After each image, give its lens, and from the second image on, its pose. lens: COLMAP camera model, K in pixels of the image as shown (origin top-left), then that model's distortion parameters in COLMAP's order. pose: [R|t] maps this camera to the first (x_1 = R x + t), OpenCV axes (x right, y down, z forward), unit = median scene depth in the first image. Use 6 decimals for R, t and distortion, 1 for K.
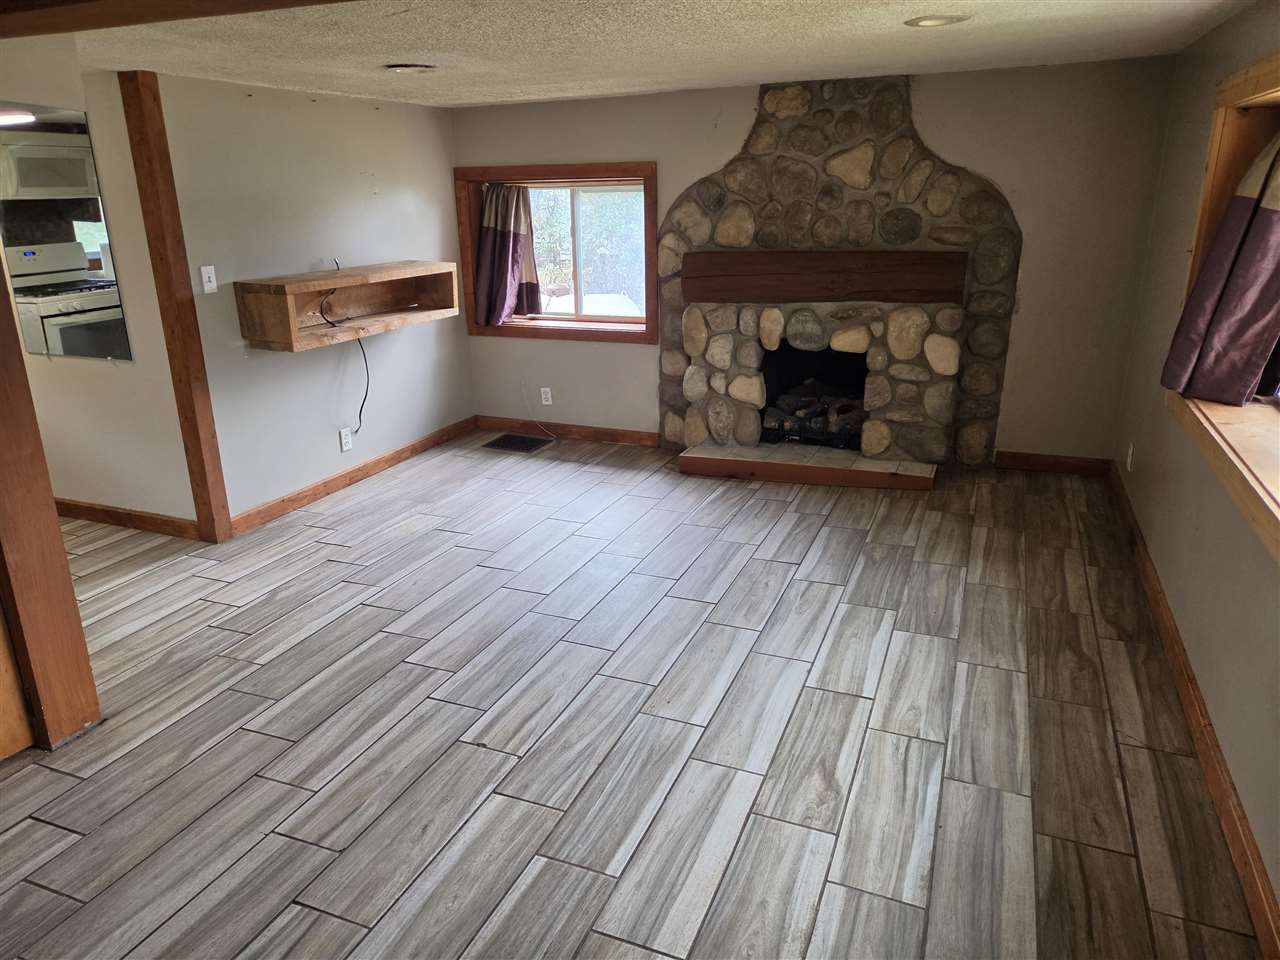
lens RADIAL K [[856.5, 0, 639.9], [0, 856.5, 474.1], [0, 0, 1]] dist [0.056445, -0.047332]
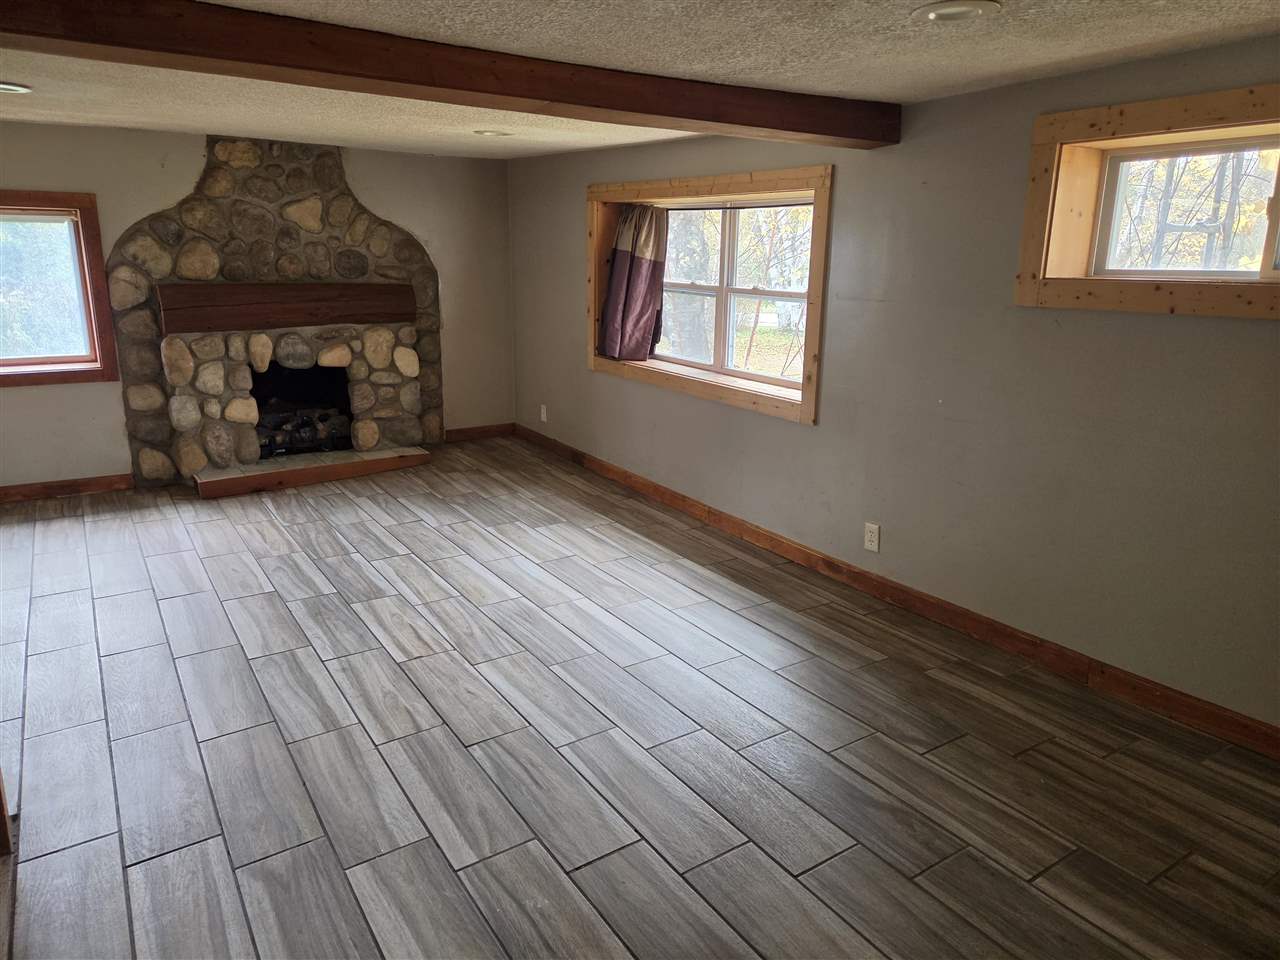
lens RADIAL K [[856.5, 0, 663.4], [0, 856.5, 469.4], [0, 0, 1]] dist [0.056445, -0.047332]
pose [[0.538874, -0.180592, 0.822801, -0.548612], [0.228847, 0.971400, 0.063330, 0.026655], [-0.810706, 0.154169, 0.564790, -0.028855]]
